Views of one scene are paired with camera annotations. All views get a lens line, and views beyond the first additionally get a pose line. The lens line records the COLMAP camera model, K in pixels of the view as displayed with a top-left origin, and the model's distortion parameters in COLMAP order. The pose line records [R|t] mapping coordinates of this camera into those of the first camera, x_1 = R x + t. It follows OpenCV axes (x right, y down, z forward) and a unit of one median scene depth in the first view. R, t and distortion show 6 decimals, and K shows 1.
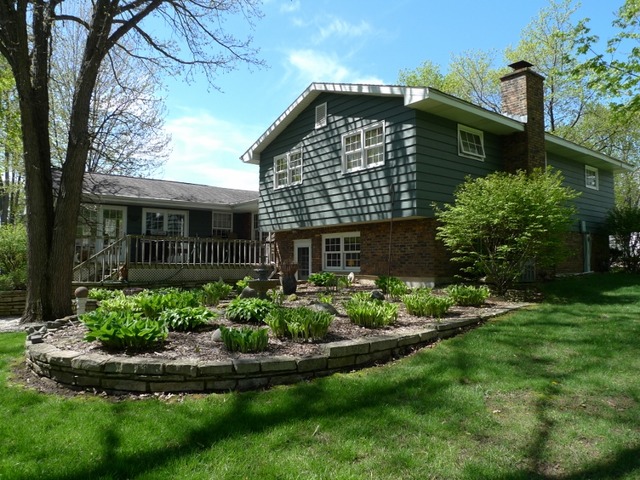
lens RADIAL K [[452.6, 0, 315.5], [0, 452.6, 235.6], [0, 0, 1]] dist [-0.022203, -0.005569]
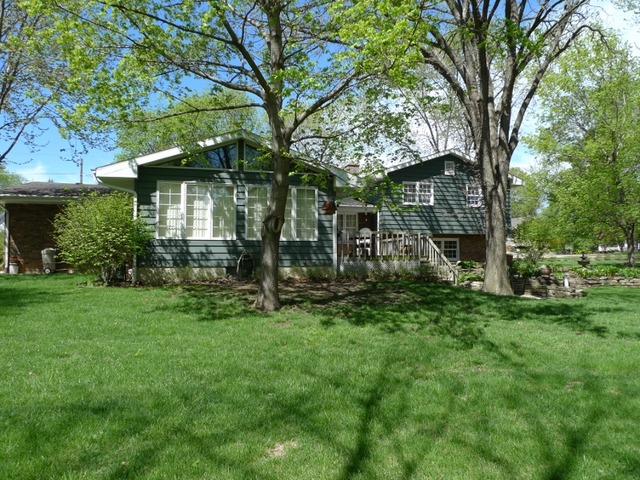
lens RADIAL K [[452.6, 0, 322.1], [0, 452.6, 242.8], [0, 0, 1]] dist [-0.022203, -0.005569]
pose [[0.372121, 0.032208, 0.927625, -1.815789], [-0.043674, 0.998898, -0.017163, 0.065896], [-0.927156, -0.034127, 0.373118, 0.854240]]
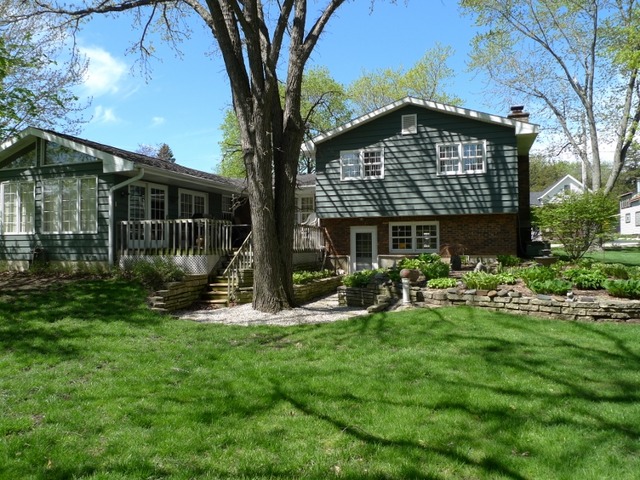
lens RADIAL K [[452.6, 0, 325.3], [0, 452.6, 242.6], [0, 0, 1]] dist [-0.022203, -0.005569]
pose [[0.831033, -0.001773, 0.556220, -0.897137], [-0.022691, 0.999054, 0.037087, 0.011926], [-0.555760, -0.043441, 0.830207, 0.118313]]
